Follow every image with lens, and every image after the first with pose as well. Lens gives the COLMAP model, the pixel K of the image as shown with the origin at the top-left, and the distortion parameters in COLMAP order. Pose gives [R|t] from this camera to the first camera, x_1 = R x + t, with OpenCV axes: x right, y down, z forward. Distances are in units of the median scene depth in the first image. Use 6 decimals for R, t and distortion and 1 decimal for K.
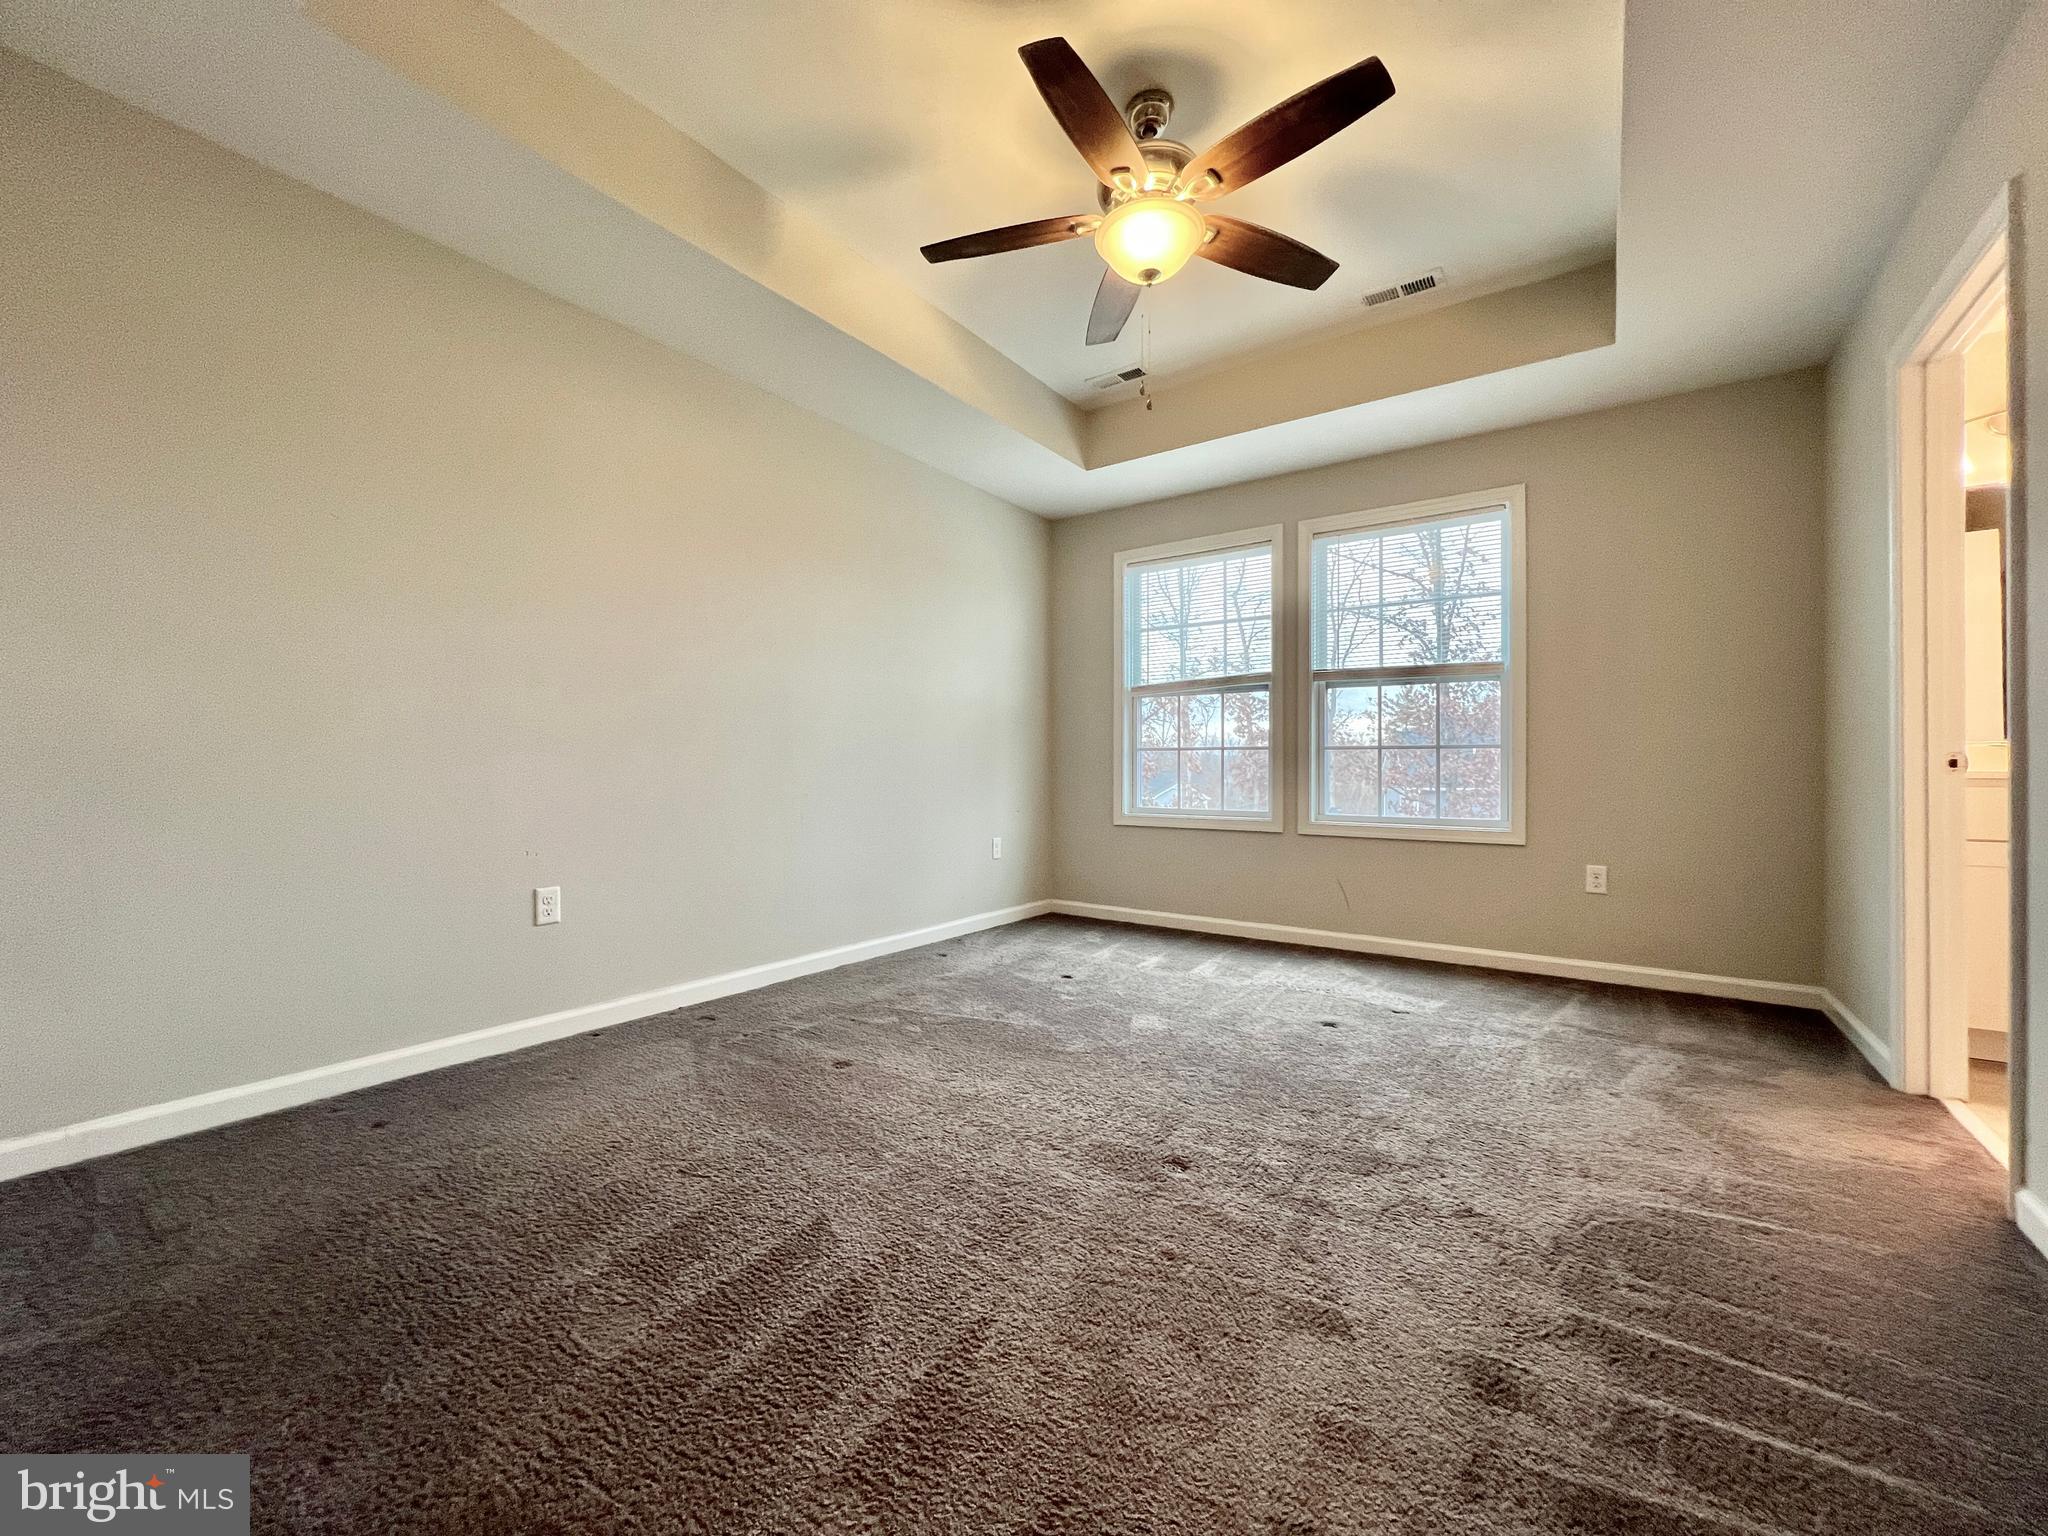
lens RADIAL K [[818.2, 0, 1021.7], [0, 818.2, 769.1], [0, 0, 1]] dist [-0.000794, 0.000068]
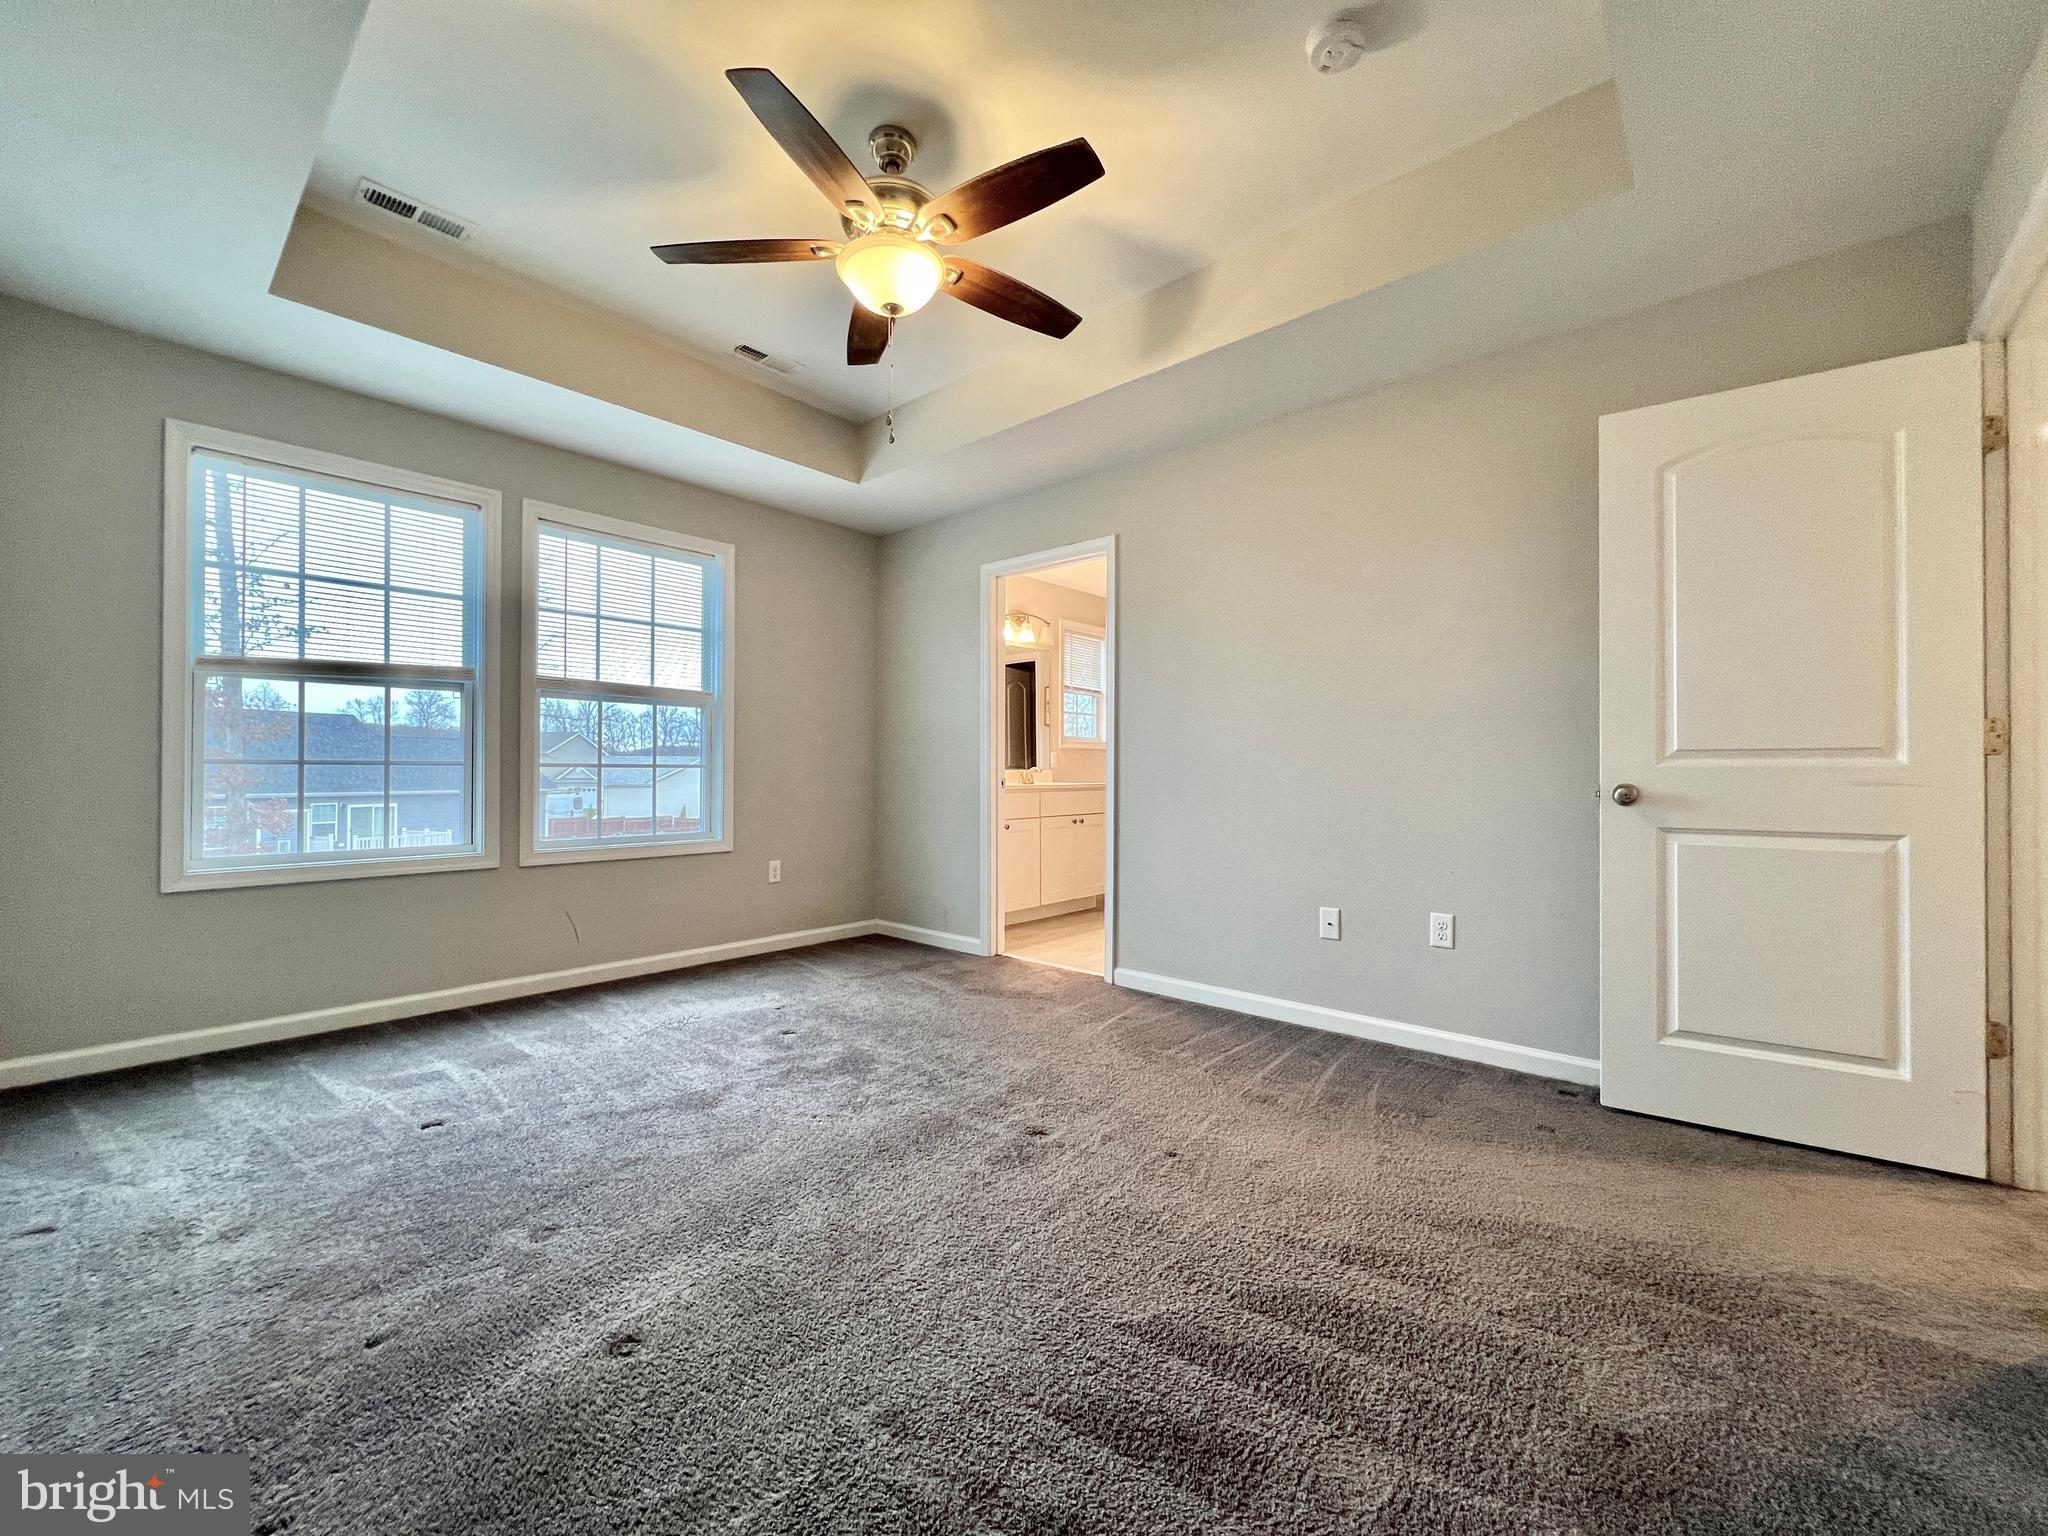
lens RADIAL K [[818.2, 0, 1014.7], [0, 818.2, 764.3], [0, 0, 1]] dist [-0.000794, 0.000068]
pose [[0.118043, 0.009819, 0.992960, -0.528147], [0.000945, 0.999950, -0.010001, -0.020984], [-0.993008, 0.002118, 0.118027, 0.473547]]
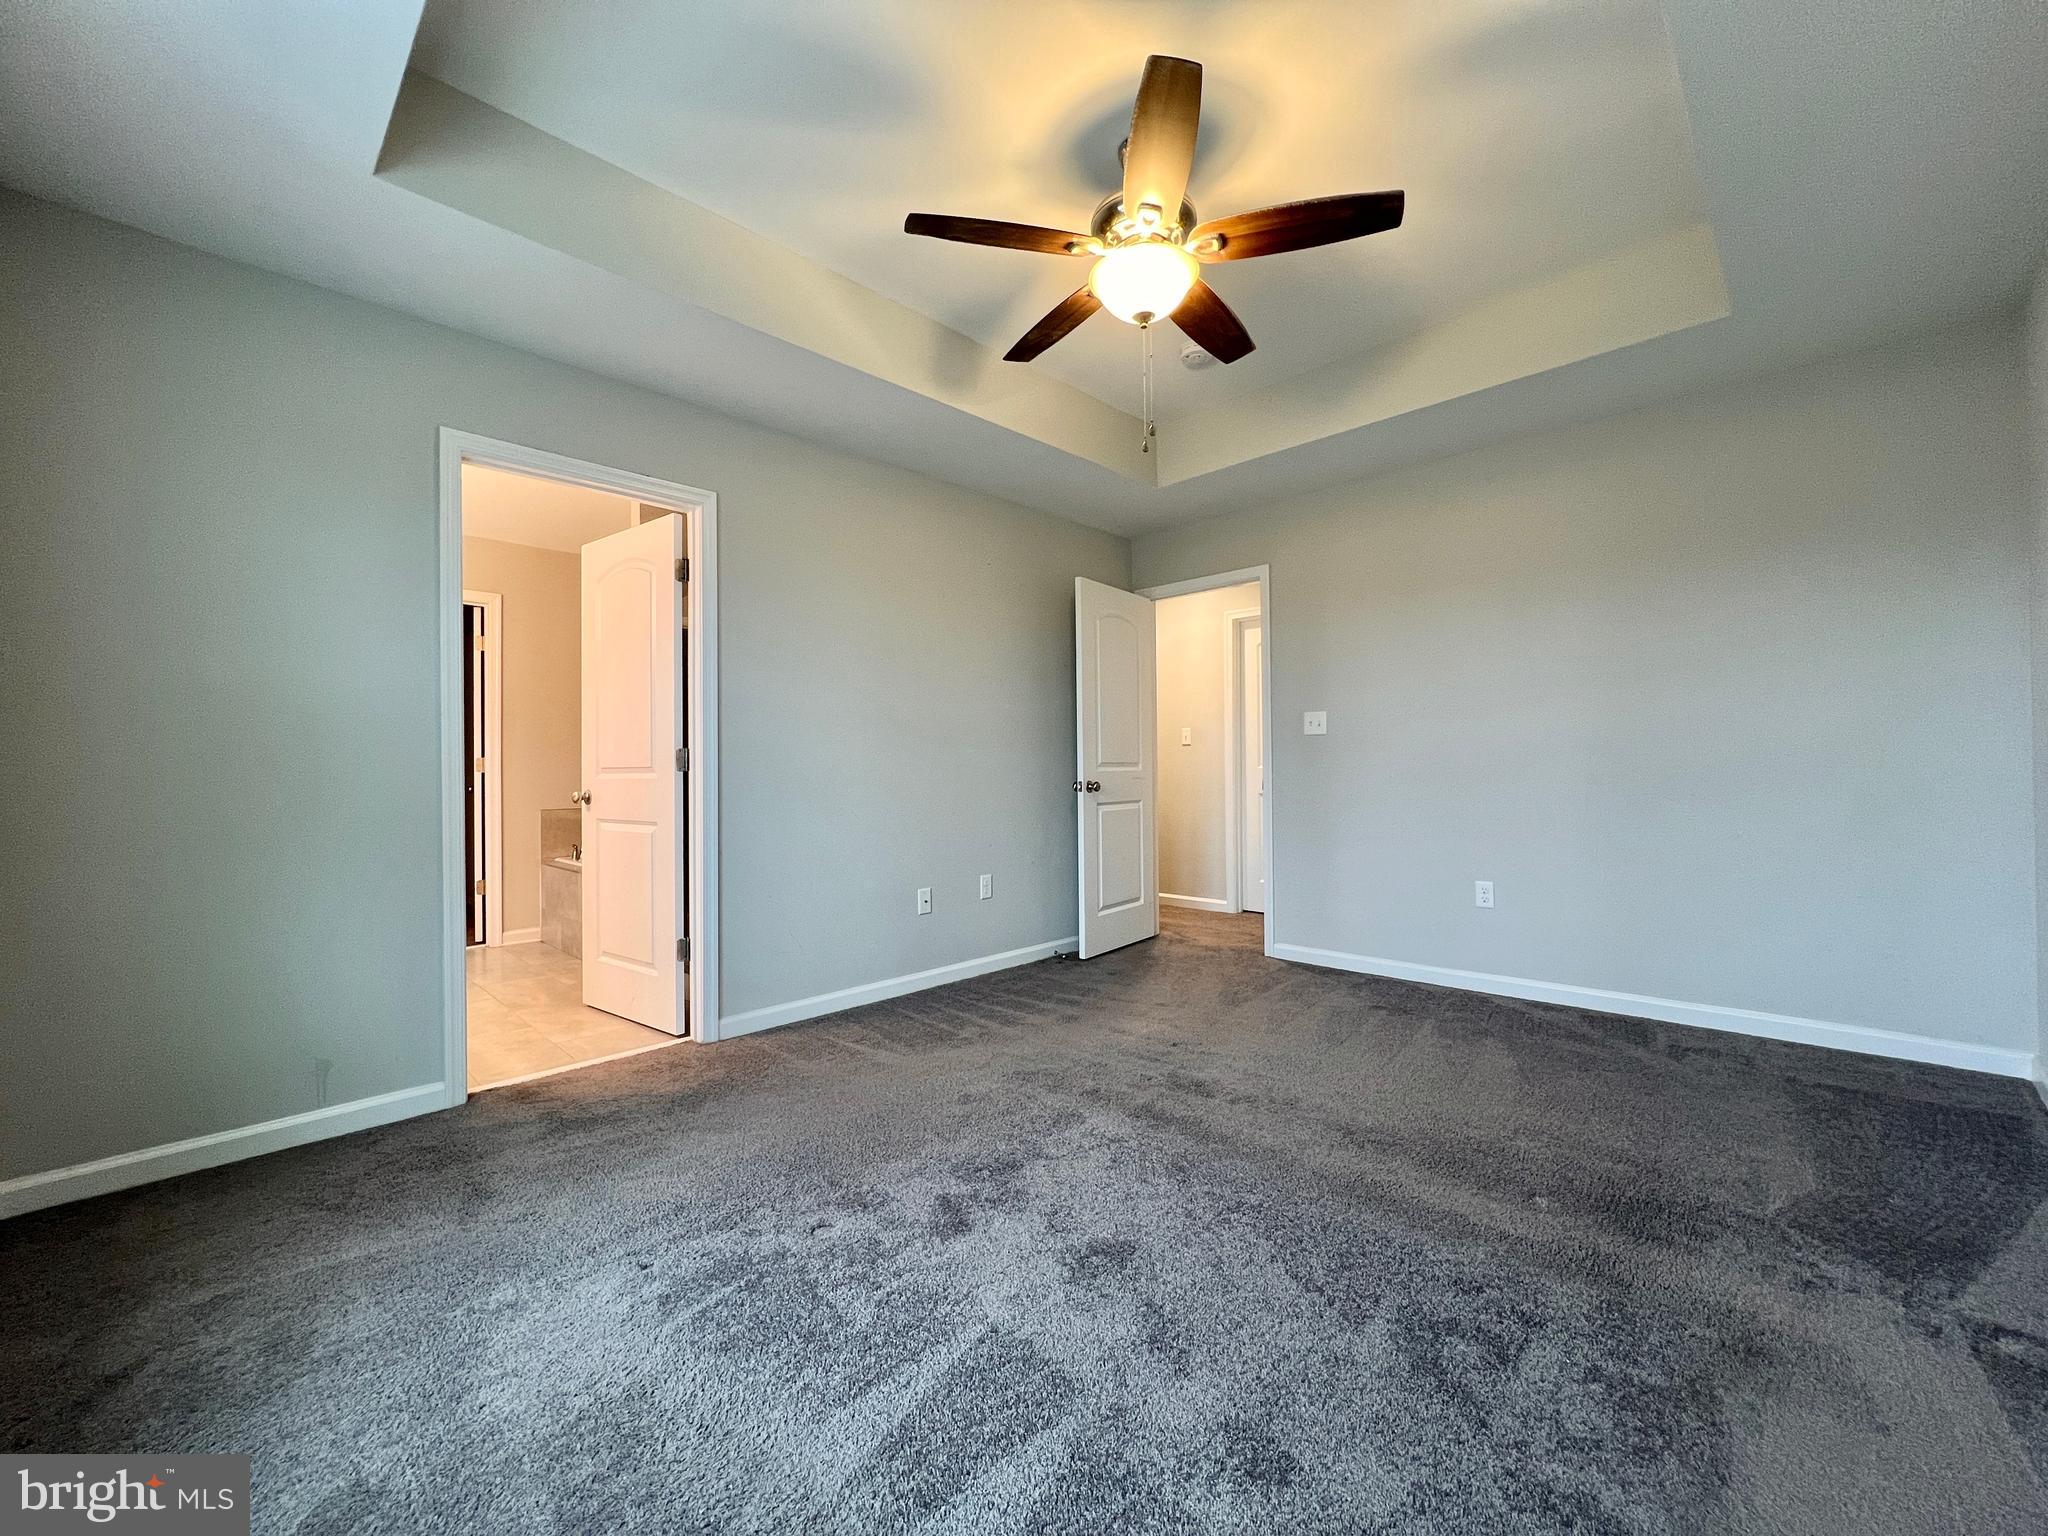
lens RADIAL K [[818.2, 0, 1022.0], [0, 818.2, 762.0], [0, 0, 1]] dist [-0.000794, 0.000068]
pose [[-0.984703, 0.008614, 0.174026, 0.086204], [0.008797, 0.999961, 0.000279, -0.040732], [-0.174017, 0.001806, -0.984741, 1.296942]]
